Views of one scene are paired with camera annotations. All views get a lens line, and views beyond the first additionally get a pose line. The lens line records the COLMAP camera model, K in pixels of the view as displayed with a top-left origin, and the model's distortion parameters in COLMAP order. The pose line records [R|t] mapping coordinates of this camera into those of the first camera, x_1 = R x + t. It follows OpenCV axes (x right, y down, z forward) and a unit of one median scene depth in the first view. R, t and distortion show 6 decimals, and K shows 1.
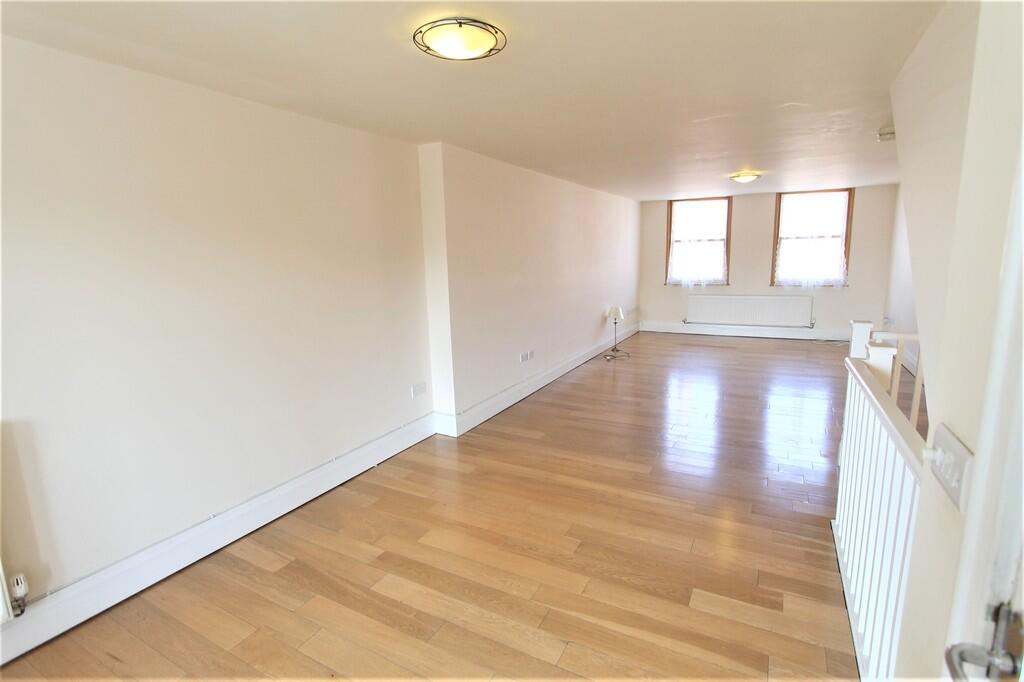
lens RADIAL K [[479.7, 0, 519.3], [0, 479.7, 341.6], [0, 0, 1]] dist [-0.017553, 0.000000]
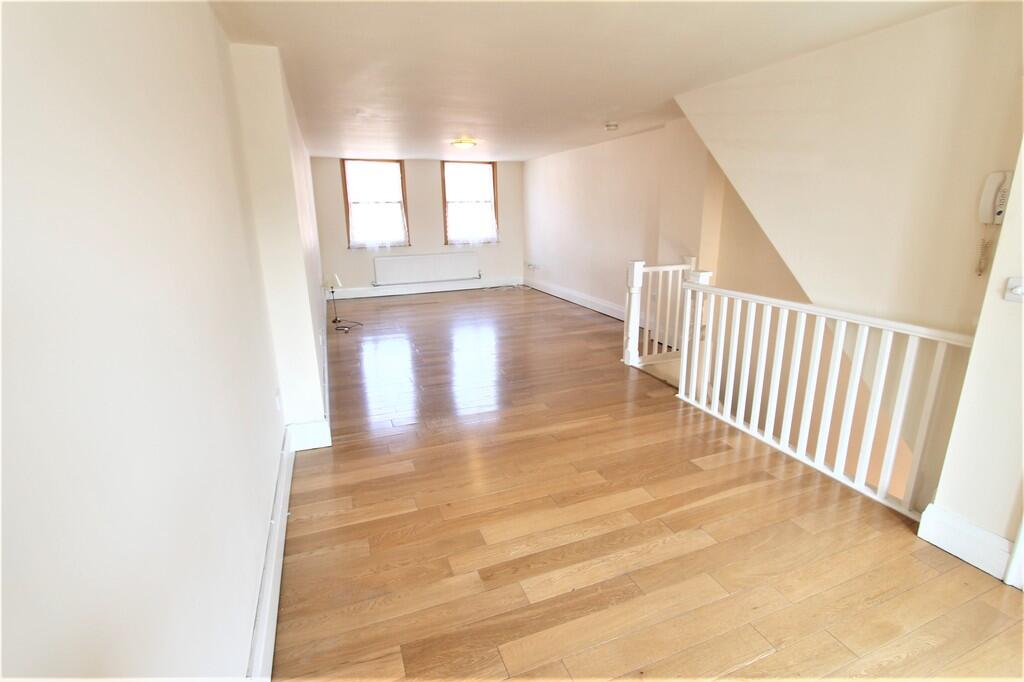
lens RADIAL K [[479.7, 0, 519.3], [0, 479.7, 341.6], [0, 0, 1]] dist [-0.017553, 0.000000]
pose [[0.651570, -0.184882, 0.735714, -0.258743], [0.133548, 0.982655, 0.128663, -0.015814], [-0.746741, 0.014420, 0.664959, 0.132184]]
